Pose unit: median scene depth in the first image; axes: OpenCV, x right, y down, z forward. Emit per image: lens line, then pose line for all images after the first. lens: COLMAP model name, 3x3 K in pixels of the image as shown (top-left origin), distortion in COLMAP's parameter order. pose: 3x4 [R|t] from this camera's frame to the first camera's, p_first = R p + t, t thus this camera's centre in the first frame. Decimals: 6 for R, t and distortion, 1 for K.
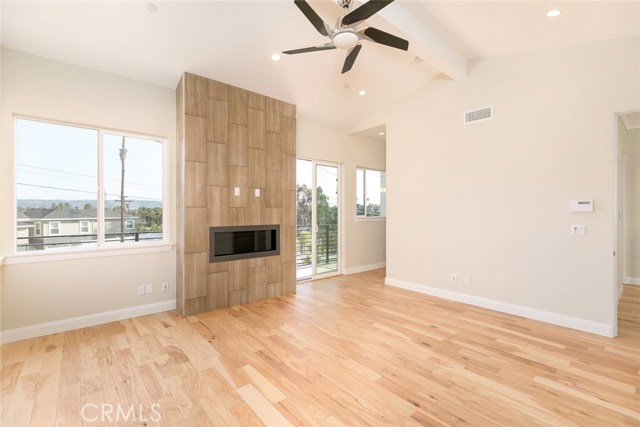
lens RADIAL K [[286.3, 0, 319.2], [0, 286.3, 210.6], [0, 0, 1]] dist [0.007375, -0.001744]
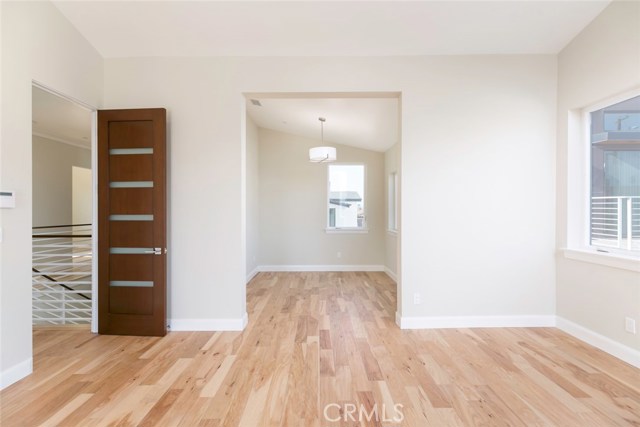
lens RADIAL K [[286.3, 0, 319.4], [0, 286.3, 210.3], [0, 0, 1]] dist [0.007375, -0.001744]
pose [[-0.763558, 0.001470, 0.645737, -0.055098], [-0.000979, 0.999994, -0.003434, 0.011988], [-0.645738, -0.003254, -0.763552, 1.012247]]
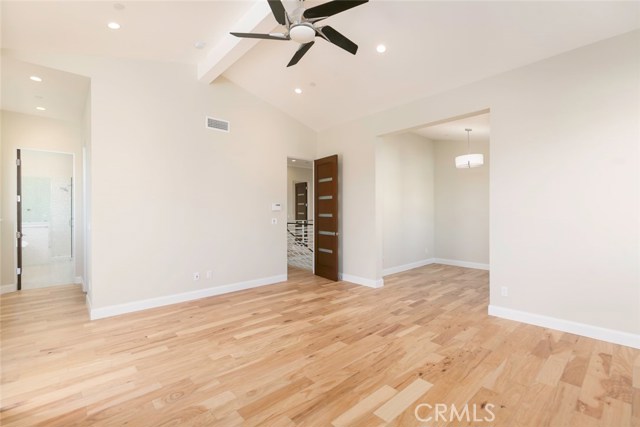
lens RADIAL K [[286.3, 0, 319.6], [0, 286.3, 210.3], [0, 0, 1]] dist [0.007375, -0.001744]
pose [[-0.031043, 0.003093, 0.999513, -0.720541], [-0.001567, 0.999994, -0.003143, 0.007546], [-0.999517, -0.001664, -0.031038, 0.790801]]
